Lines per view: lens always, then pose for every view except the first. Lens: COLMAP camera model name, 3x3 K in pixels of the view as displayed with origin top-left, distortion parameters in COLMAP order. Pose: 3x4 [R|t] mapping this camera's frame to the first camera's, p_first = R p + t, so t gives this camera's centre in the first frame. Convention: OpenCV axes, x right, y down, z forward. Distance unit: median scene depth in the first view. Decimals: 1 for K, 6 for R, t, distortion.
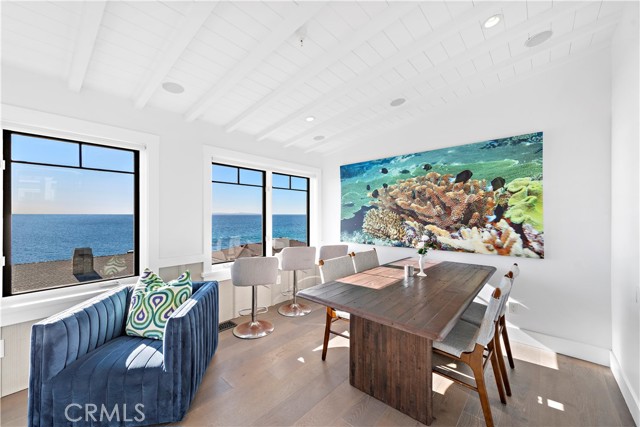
lens RADIAL K [[250.7, 0, 321.8], [0, 250.7, 214.3], [0, 0, 1]] dist [0.003562, -0.000385]
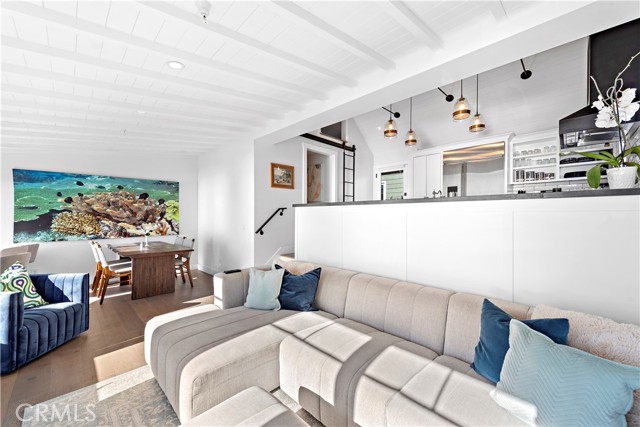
lens RADIAL K [[250.7, 0, 320.1], [0, 250.7, 215.0], [0, 0, 1]] dist [0.003562, -0.000385]
pose [[0.057661, 0.002776, 0.998332, -1.085563], [0.000007, 0.999996, -0.002781, -0.003488], [-0.998336, 0.000168, 0.057660, -0.371591]]
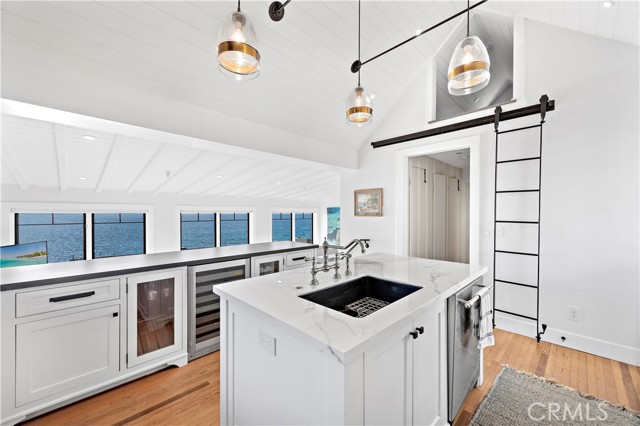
lens RADIAL K [[248.7, 0, 322.4], [0, 248.7, 213.1], [0, 0, 1]] dist [-0.000669, -0.000009]
pose [[0.997657, -0.004791, -0.068253, 0.221313], [0.004620, 0.999986, -0.002651, -0.178820], [0.068265, 0.002330, 0.997665, -1.344737]]
